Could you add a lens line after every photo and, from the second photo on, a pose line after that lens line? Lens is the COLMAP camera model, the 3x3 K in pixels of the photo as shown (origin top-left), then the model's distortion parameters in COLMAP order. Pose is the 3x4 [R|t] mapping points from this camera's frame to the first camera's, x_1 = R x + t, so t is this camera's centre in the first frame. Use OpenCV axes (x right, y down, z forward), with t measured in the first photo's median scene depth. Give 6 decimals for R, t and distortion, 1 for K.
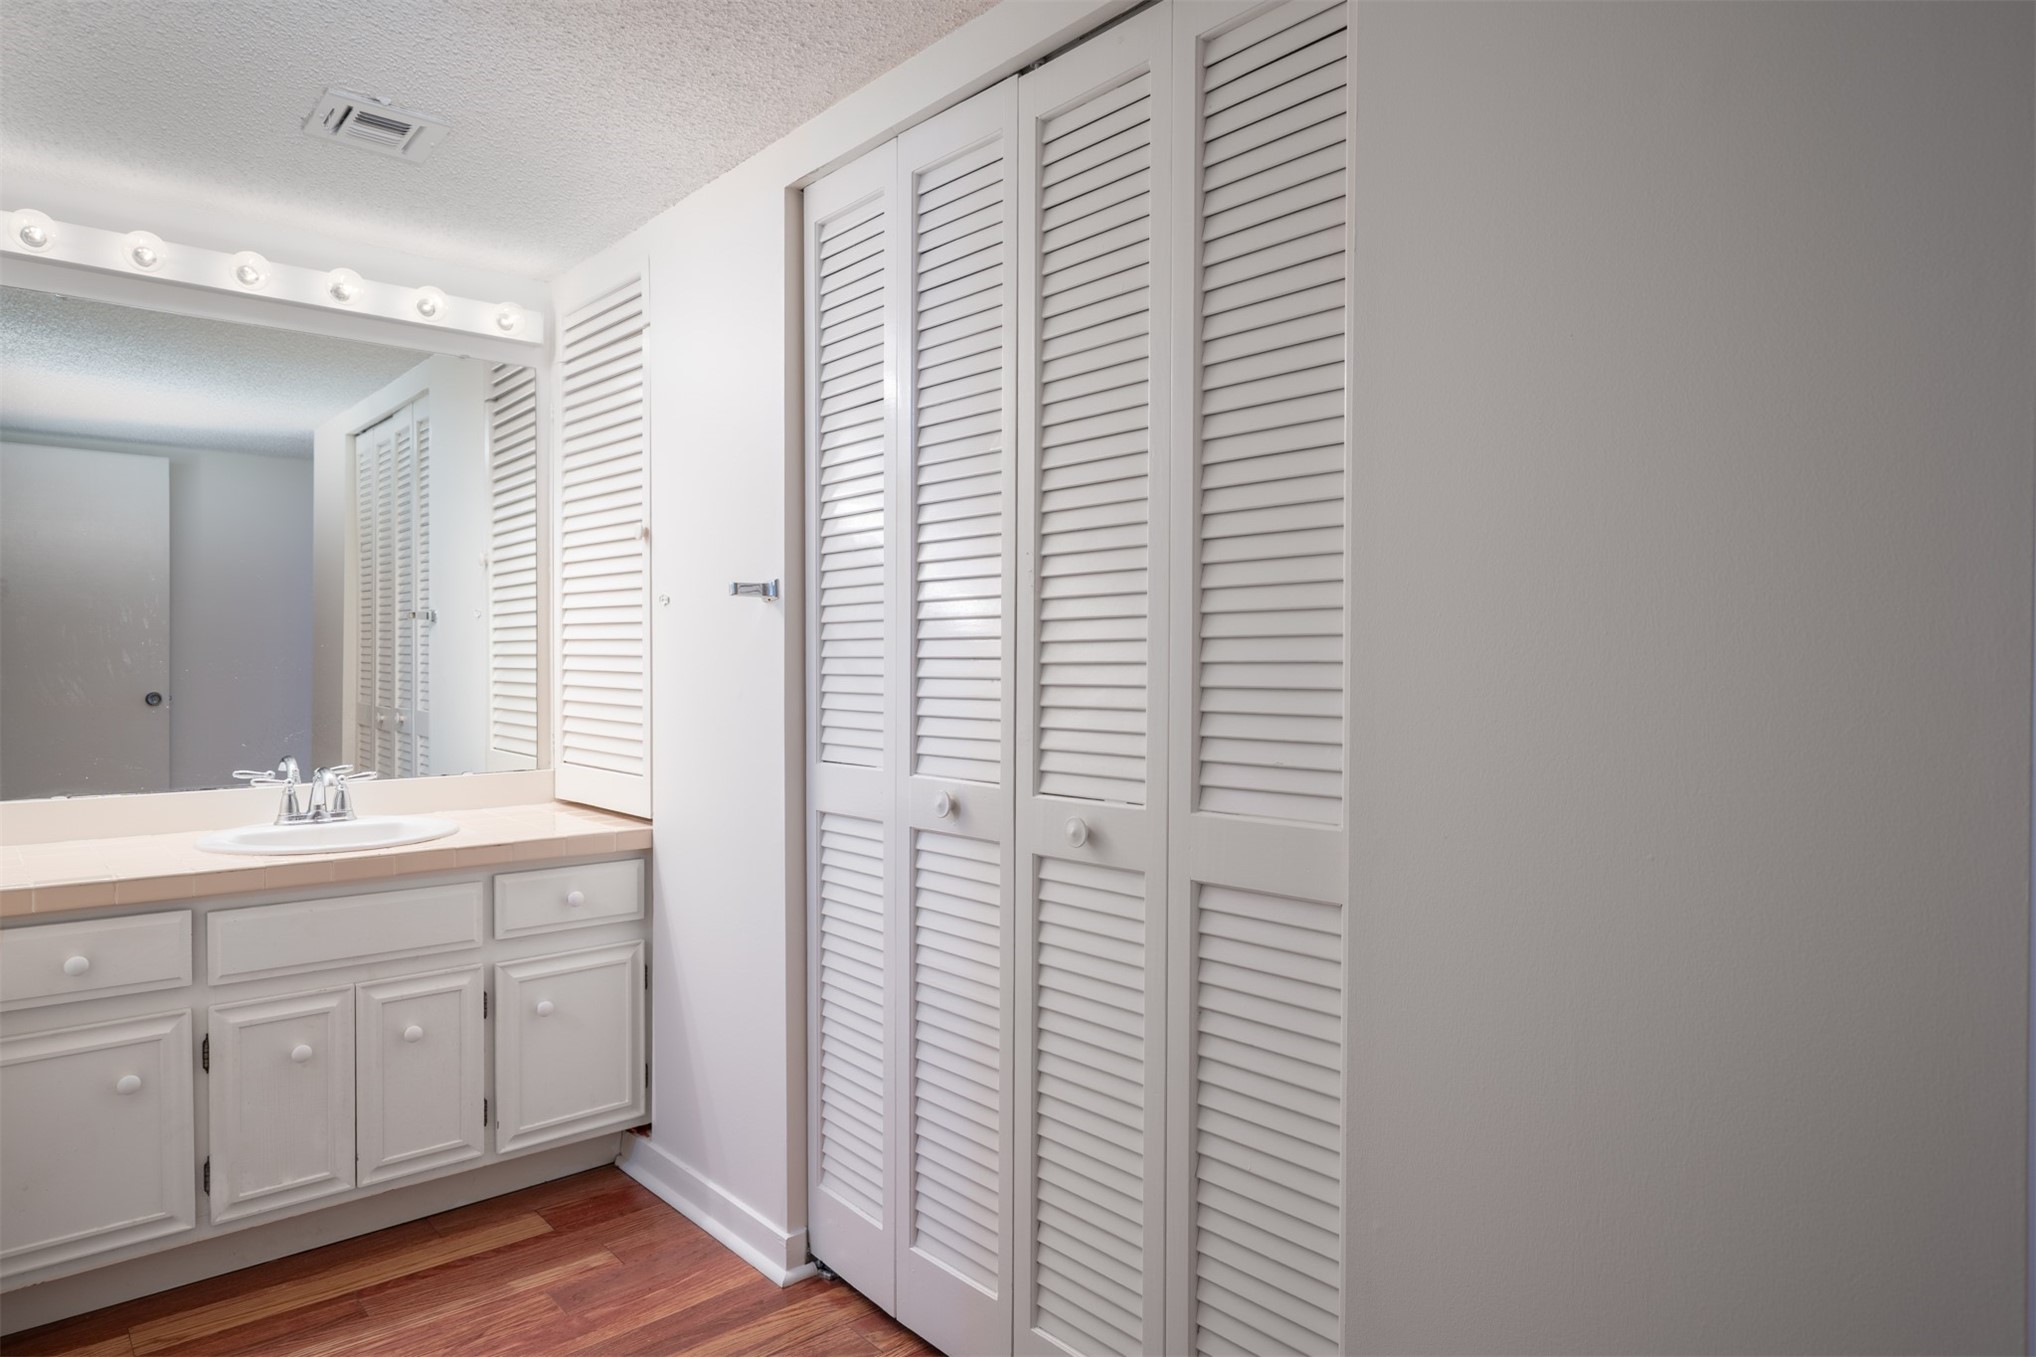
lens RADIAL K [[1204.3, 0, 1020.3], [0, 1204.3, 680.7], [0, 0, 1]] dist [-0.002367, 0.000575]
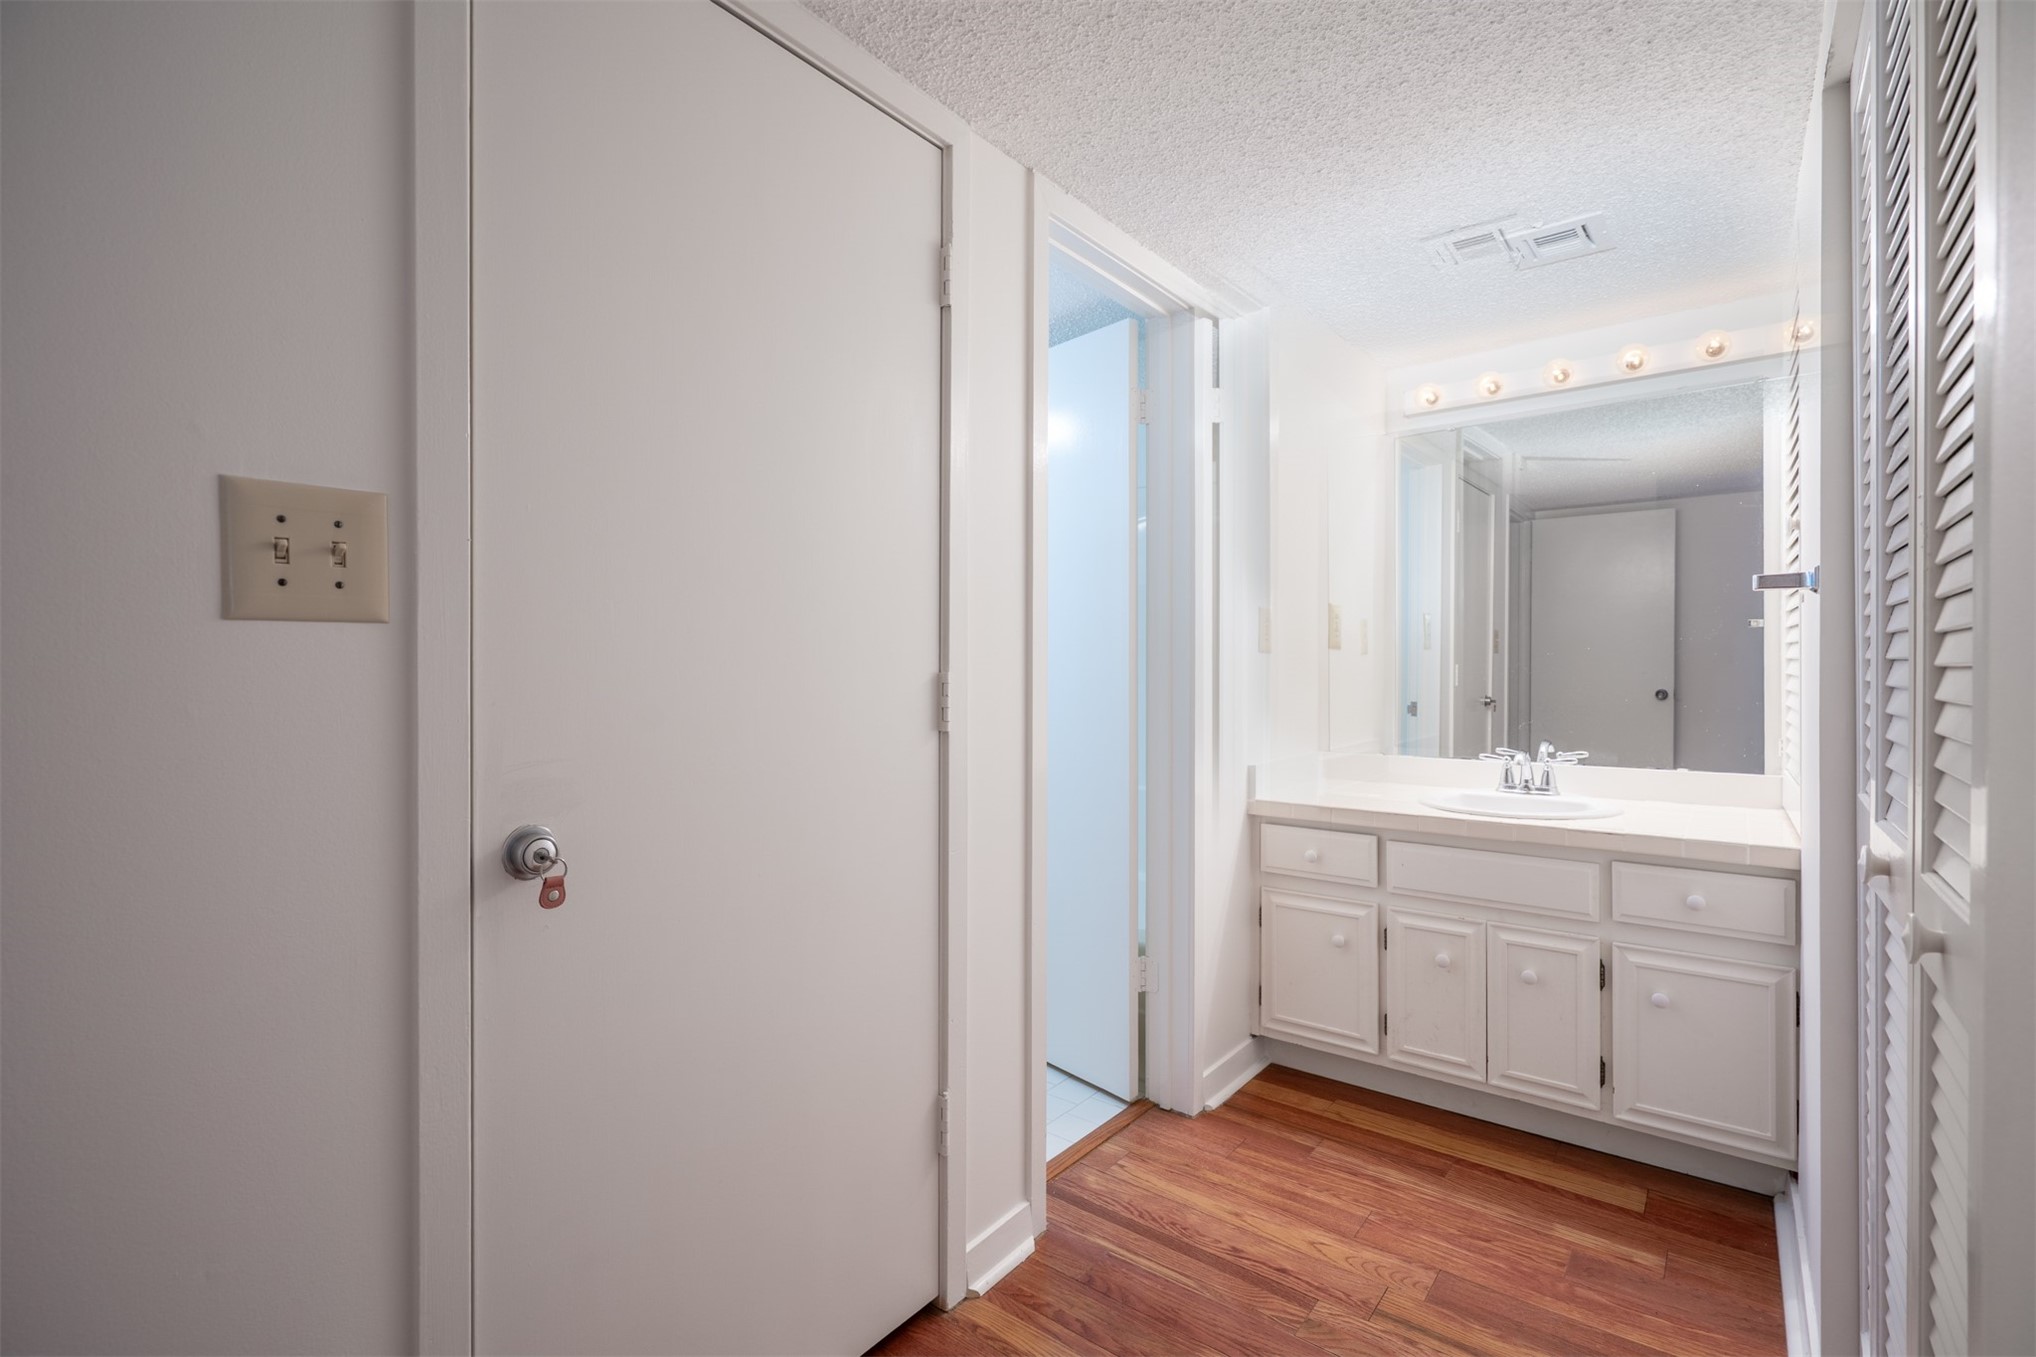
lens RADIAL K [[925.7, 0, 1021.6], [0, 925.7, 668.4], [0, 0, 1]] dist [-0.000257, 0.000190]
pose [[0.190944, -0.001118, -0.981600, 0.304144], [-0.013442, 0.999903, -0.003754, -0.003491], [0.981509, 0.013912, 0.190910, 0.324237]]
